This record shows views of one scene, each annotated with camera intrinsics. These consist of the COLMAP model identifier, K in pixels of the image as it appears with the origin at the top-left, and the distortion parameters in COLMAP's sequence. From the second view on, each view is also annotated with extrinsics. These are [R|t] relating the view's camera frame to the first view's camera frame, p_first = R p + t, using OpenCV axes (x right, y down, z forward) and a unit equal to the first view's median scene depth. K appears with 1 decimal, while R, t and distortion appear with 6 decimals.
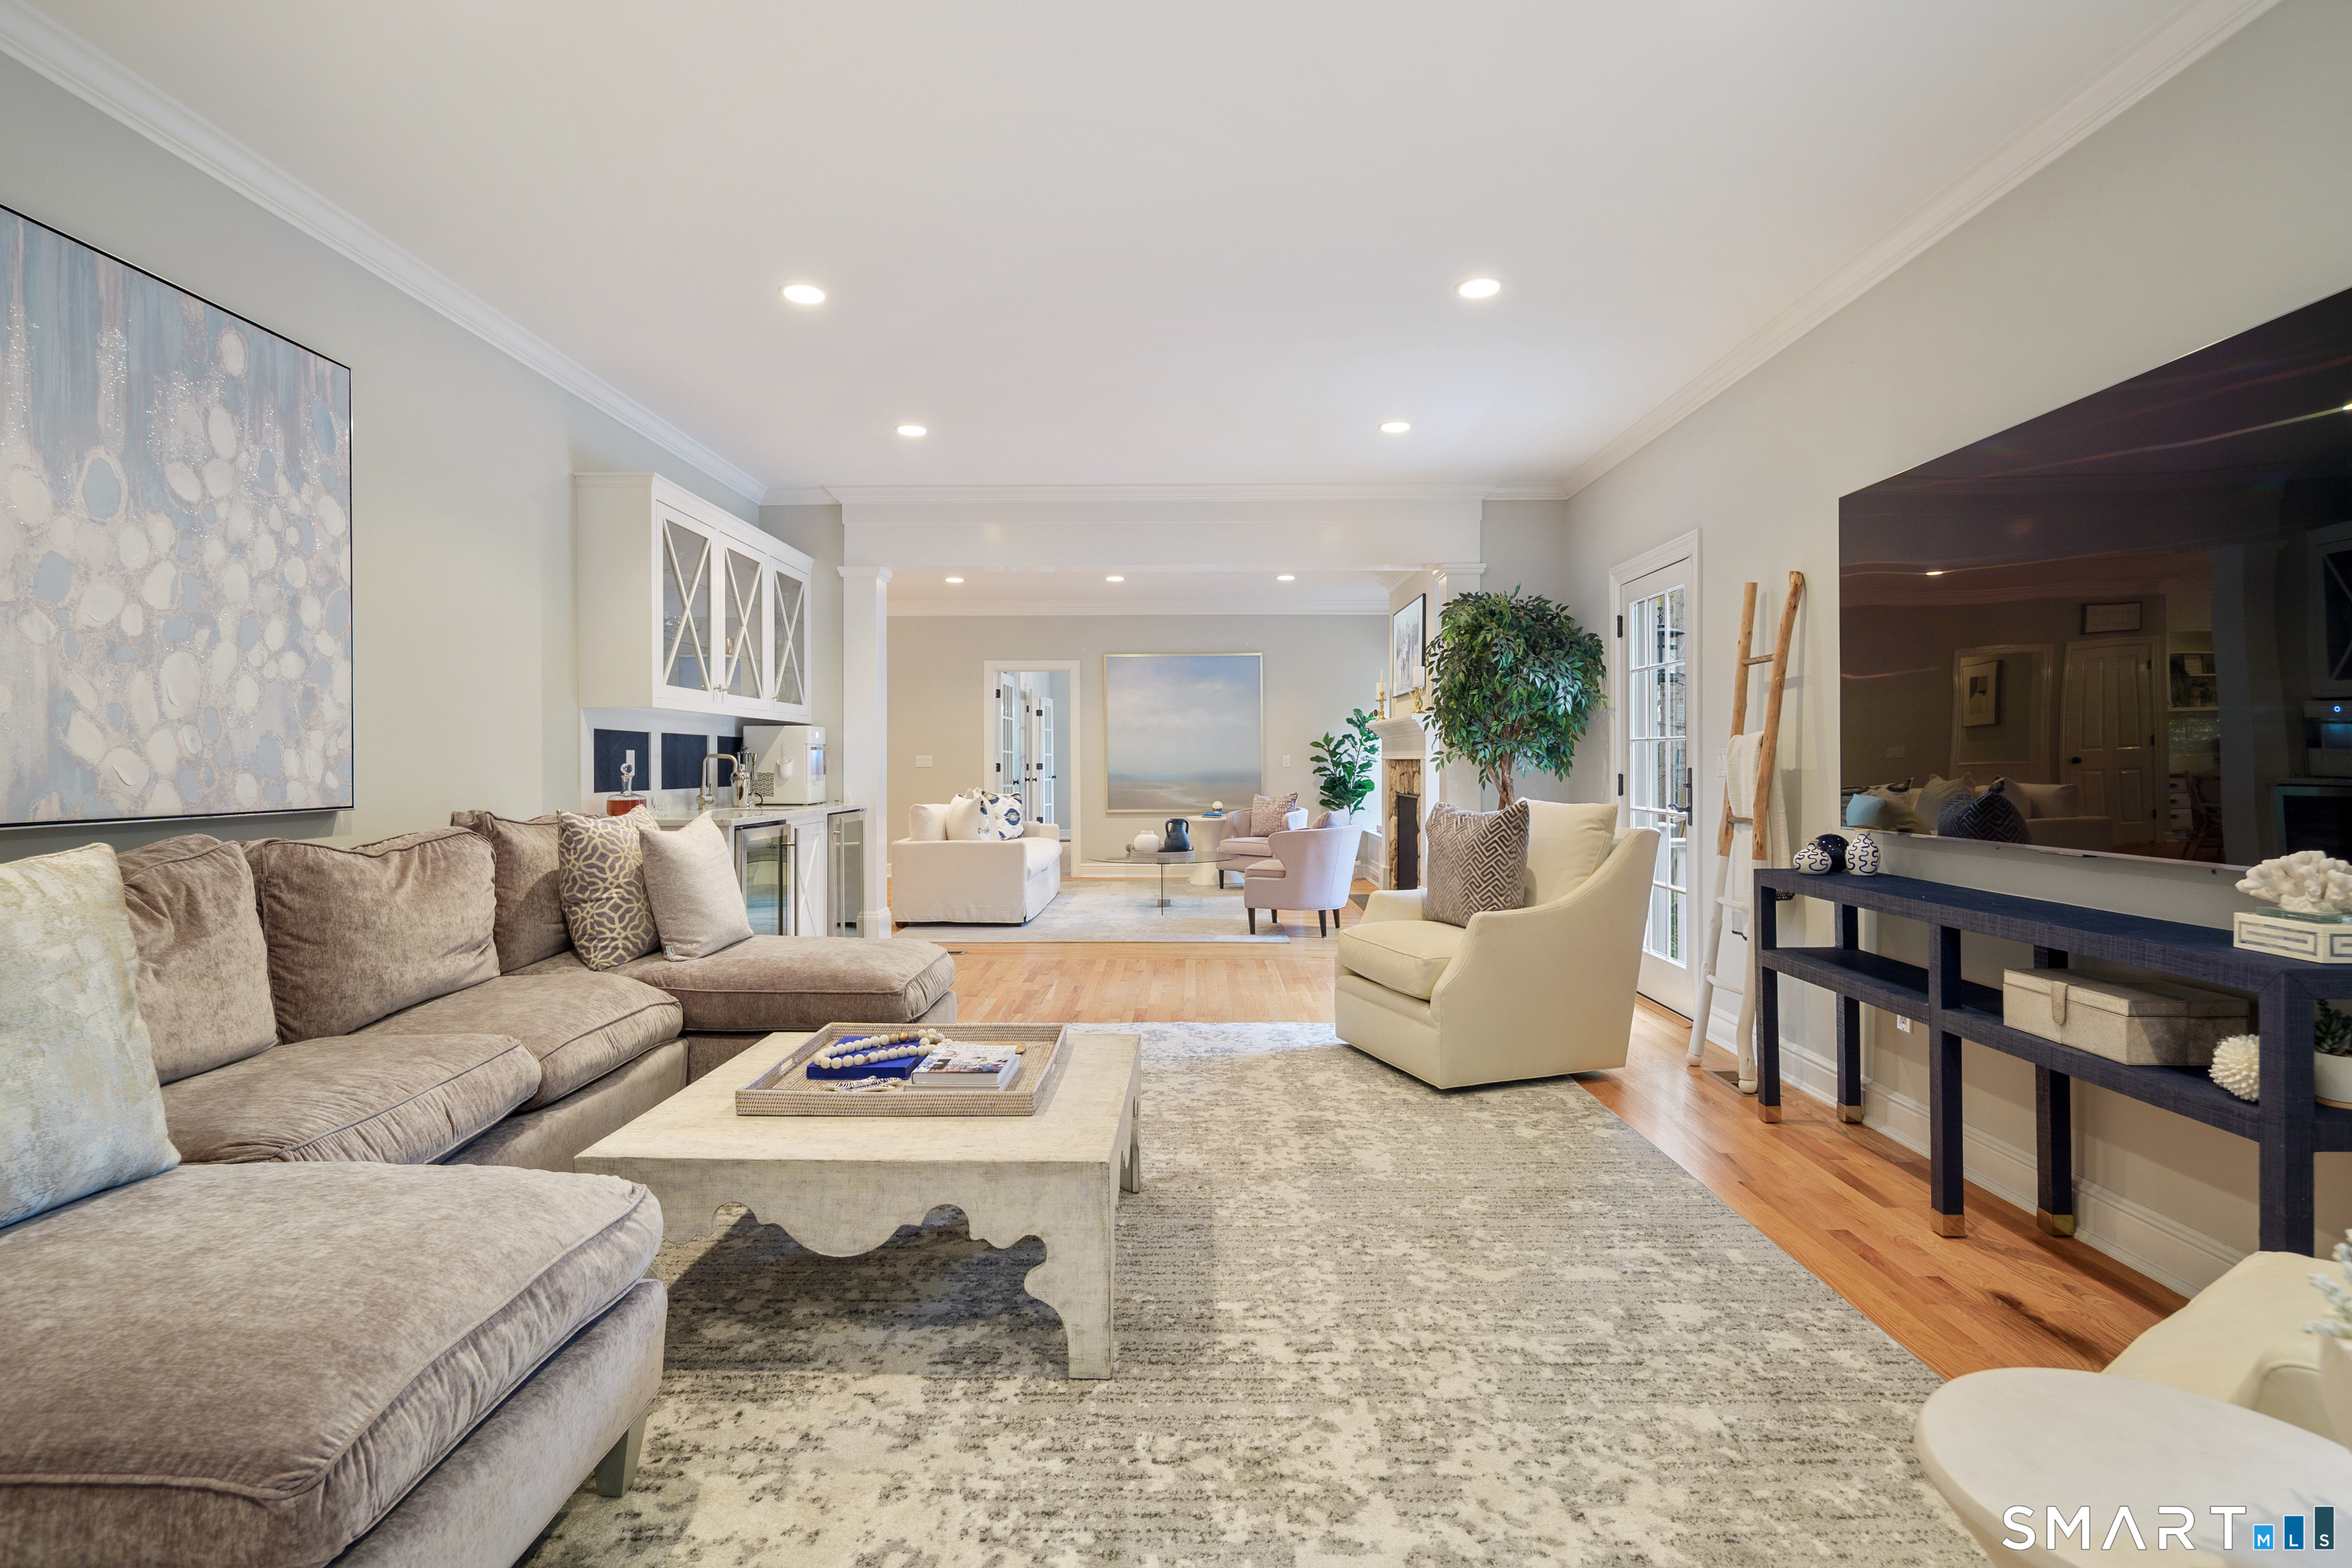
lens RADIAL K [[1153.4, 0, 1172.5], [0, 1153.4, 762.5], [0, 0, 1]] dist [0.003748, -0.002117]
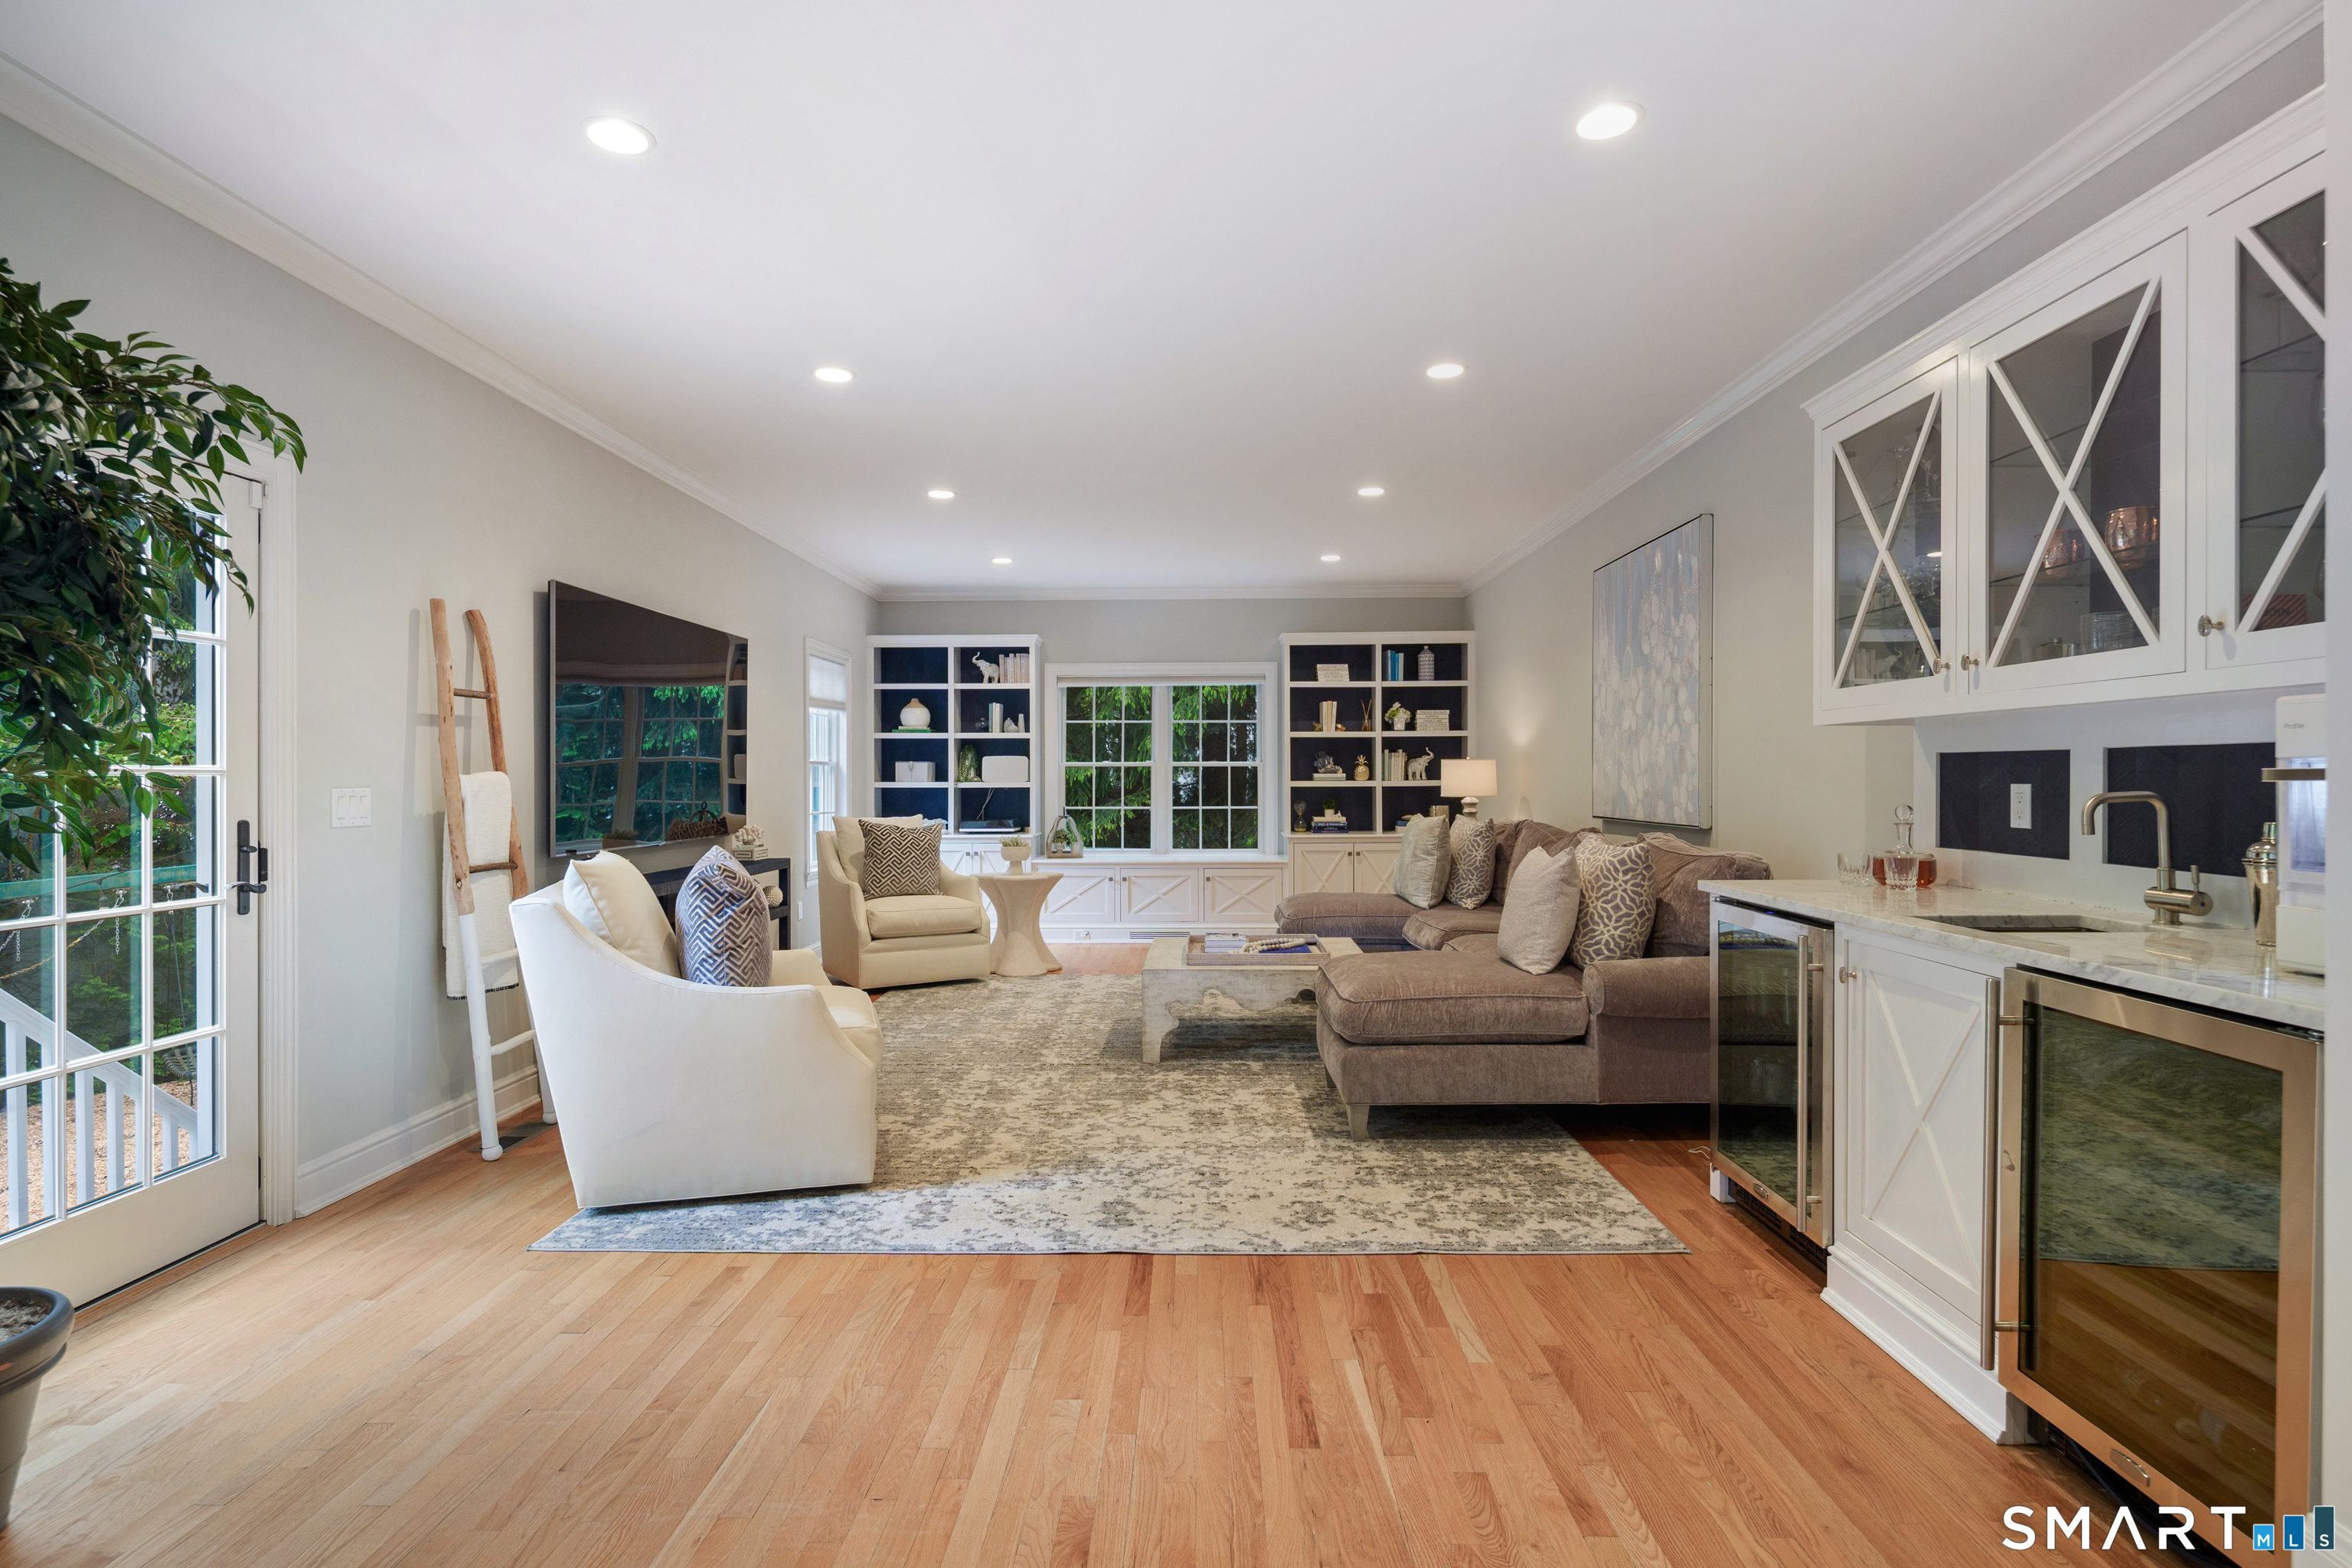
lens RADIAL K [[1153.4, 0, 1176.2], [0, 1153.4, 780.0], [0, 0, 1]] dist [0.003748, -0.002117]
pose [[-0.999989, 0.004033, 0.002381, -0.076752], [0.004039, 0.999989, 0.002442, -0.025524], [-0.002372, 0.002452, -0.999994, 2.486922]]
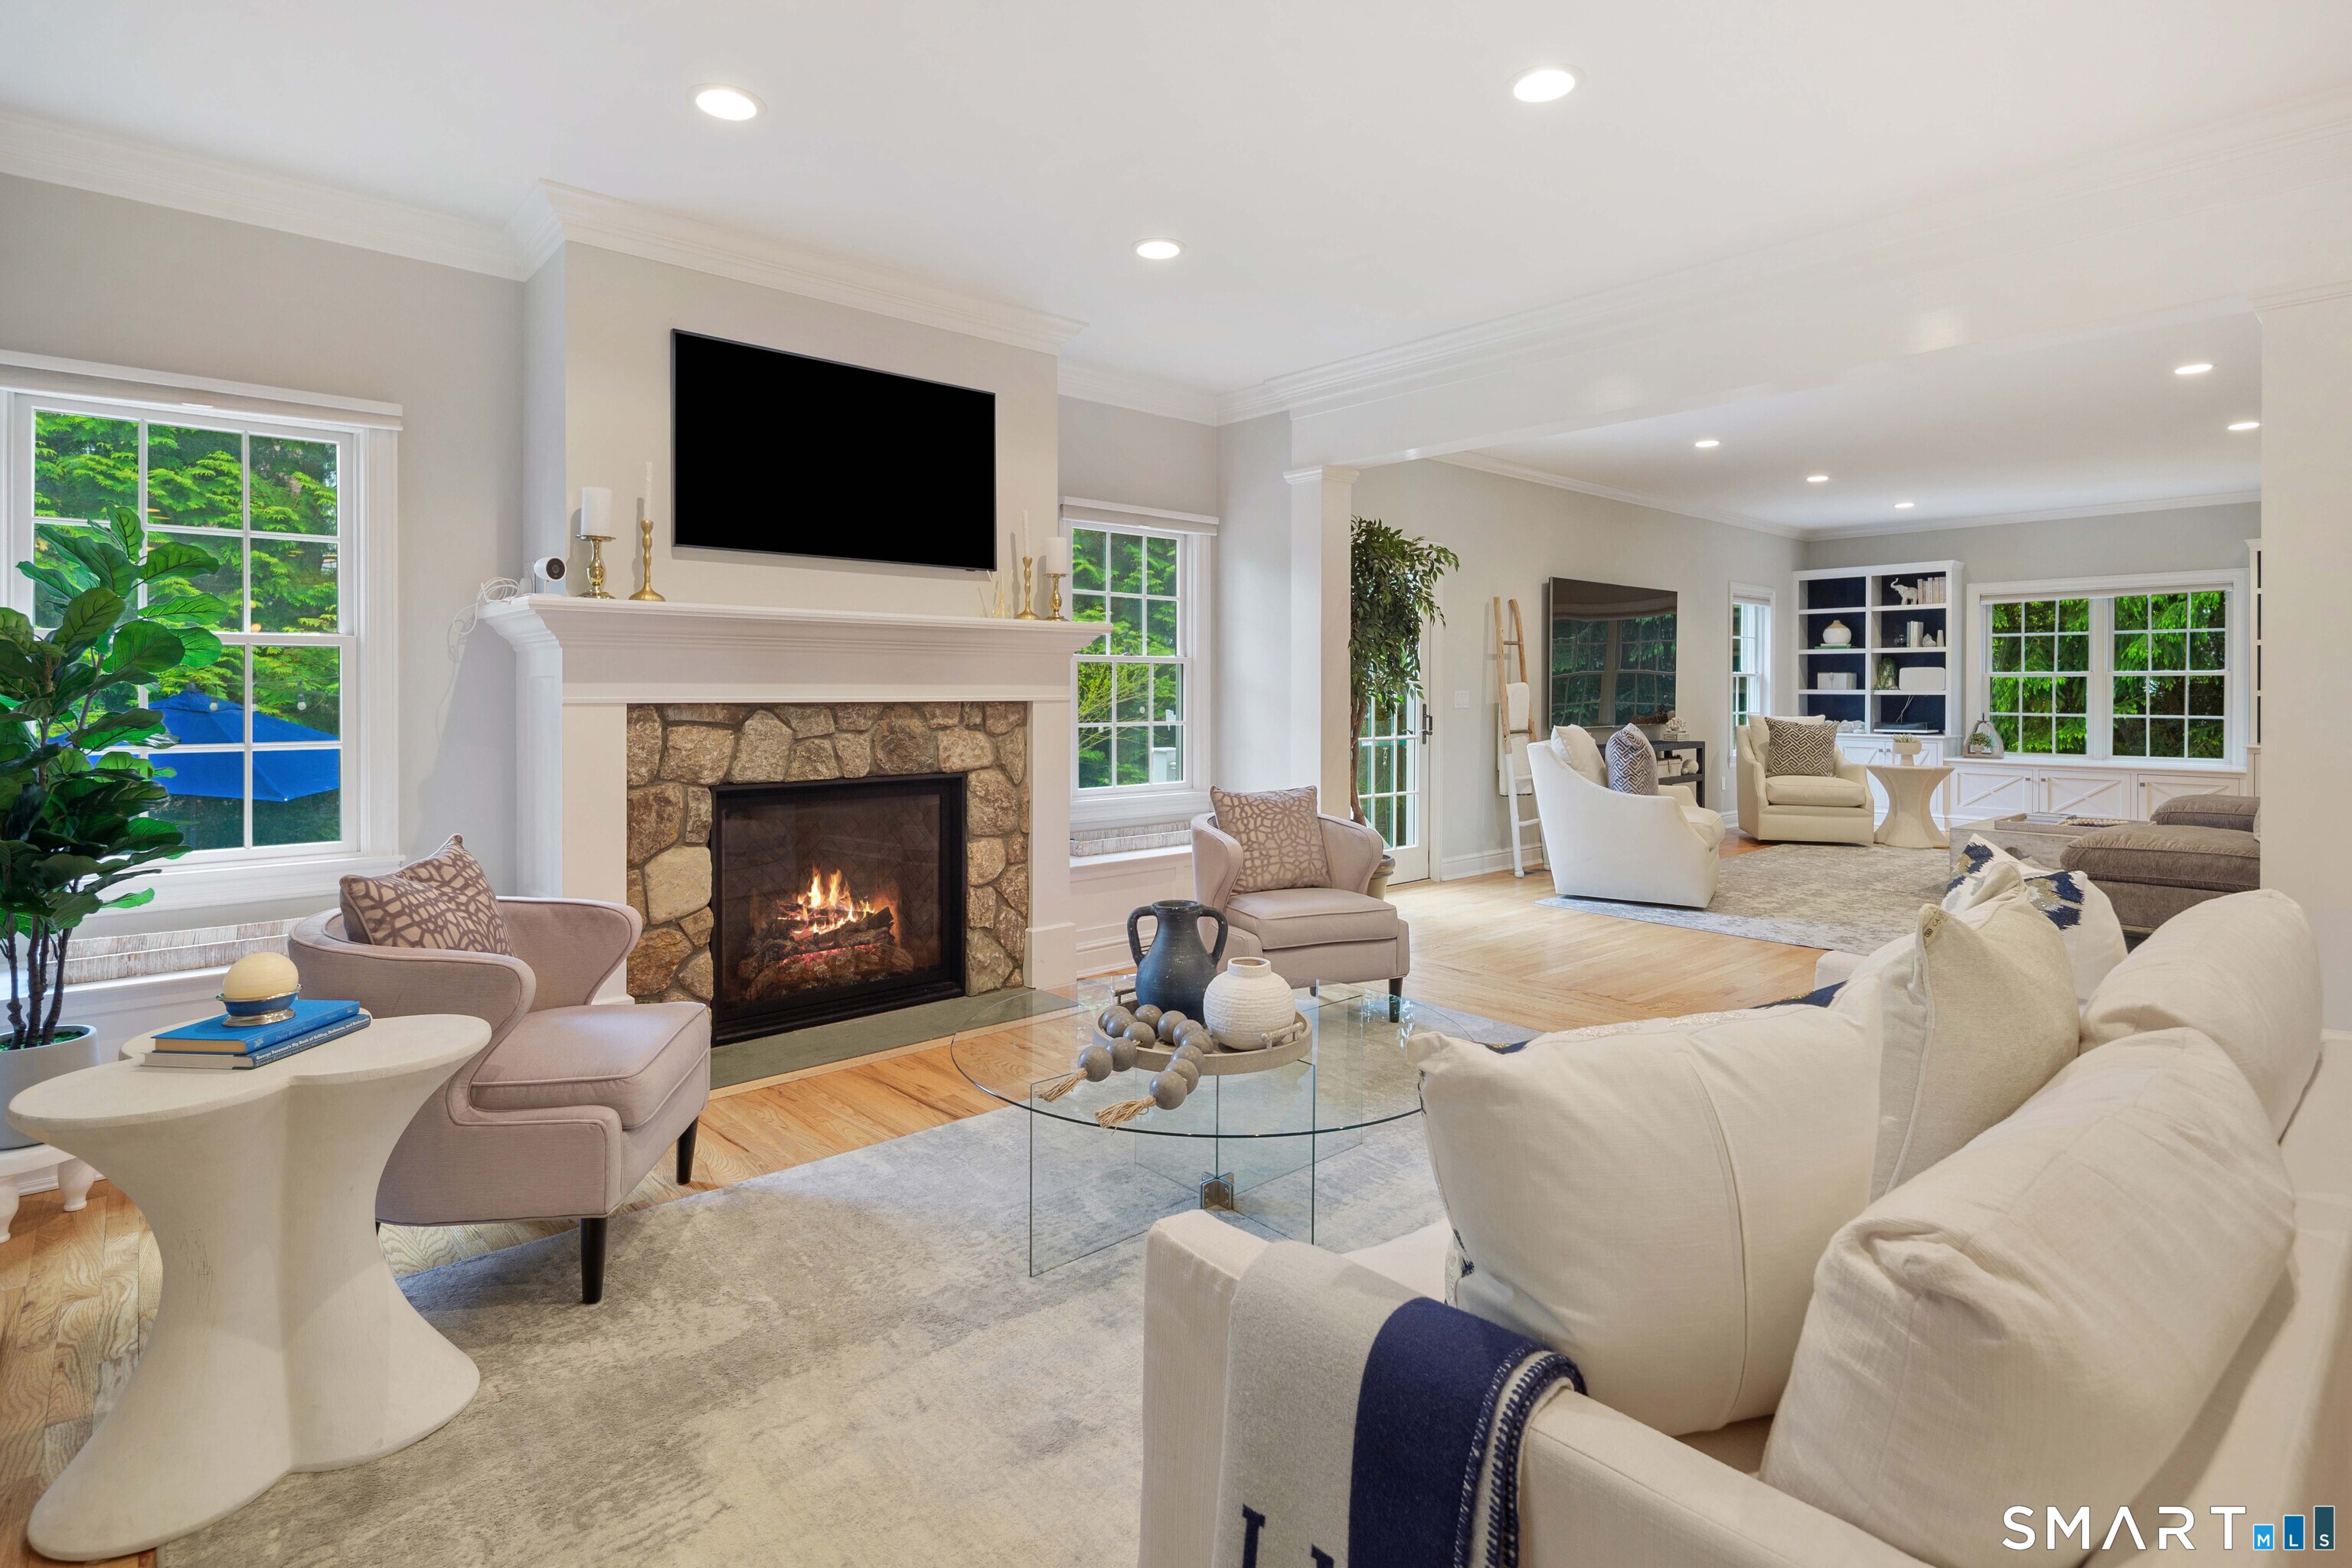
lens RADIAL K [[1153.4, 0, 1166.0], [0, 1153.4, 695.6], [0, 0, 1]] dist [0.003748, -0.002117]
pose [[-0.670647, -0.004387, 0.741764, -0.620734], [0.001347, 0.999974, 0.007131, -0.025490], [-0.741775, 0.005782, -0.670623, 3.398418]]
